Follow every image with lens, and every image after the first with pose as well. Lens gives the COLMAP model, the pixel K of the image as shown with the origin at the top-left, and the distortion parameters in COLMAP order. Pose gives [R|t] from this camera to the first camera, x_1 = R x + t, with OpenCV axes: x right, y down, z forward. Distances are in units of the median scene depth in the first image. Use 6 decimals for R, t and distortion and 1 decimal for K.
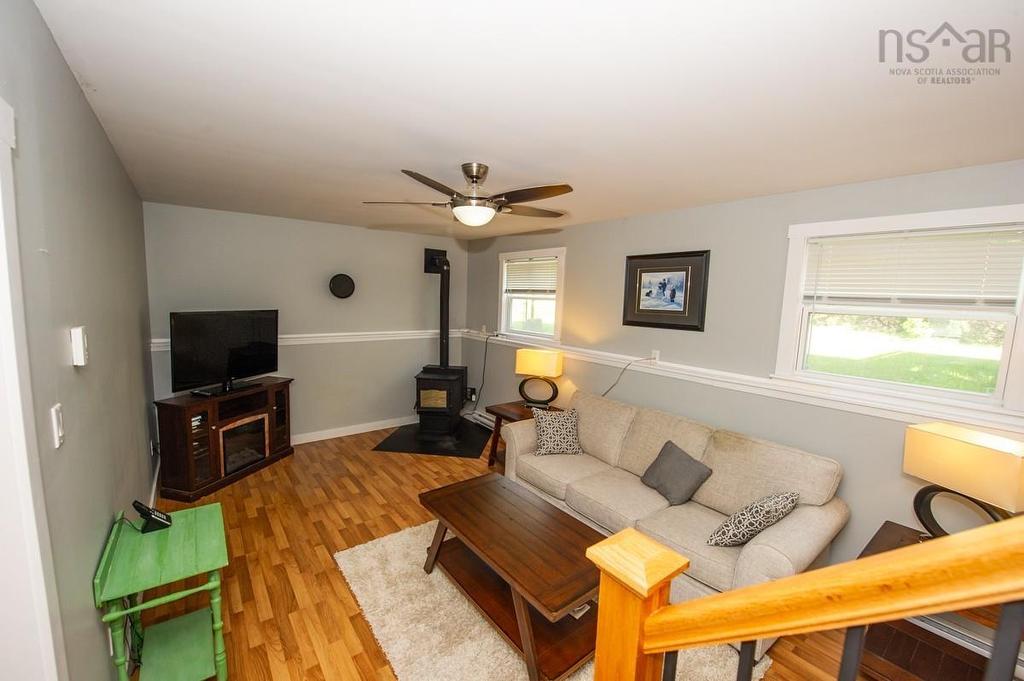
lens RADIAL K [[411.2, 0, 516.1], [0, 411.2, 345.6], [0, 0, 1]] dist [-0.019379, -0.000426]
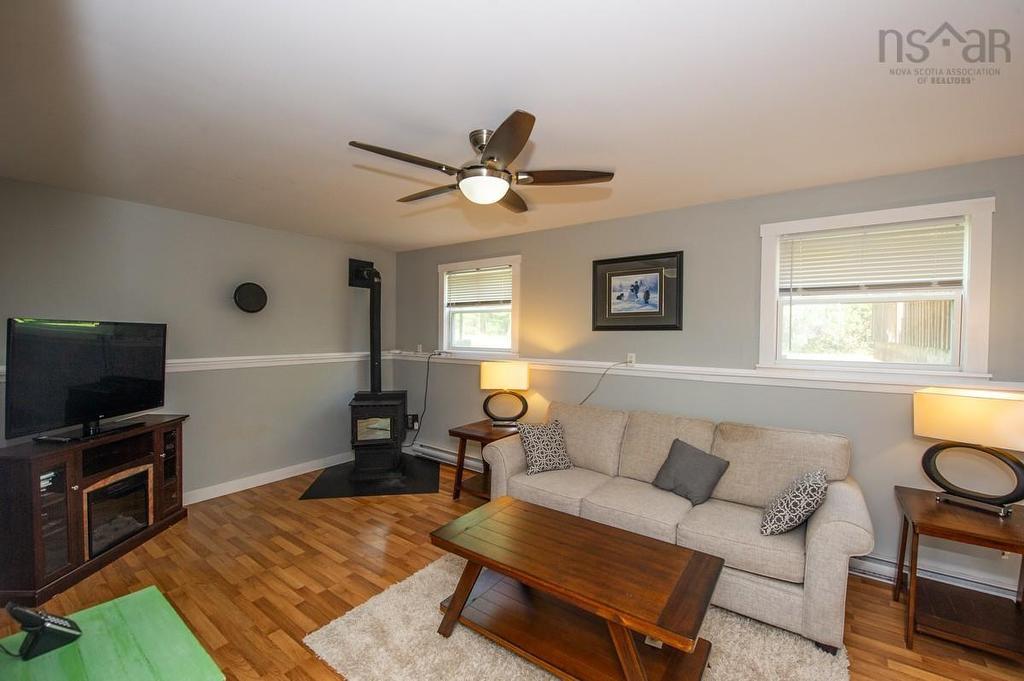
lens RADIAL K [[414.4, 0, 514.3], [0, 414.4, 346.5], [0, 0, 1]] dist [-0.021382, -0.000806]
pose [[0.961130, -0.032584, 0.274165, -0.201680], [0.055412, 0.995572, -0.075936, 0.054653], [-0.270477, 0.088177, 0.958680, 0.123389]]
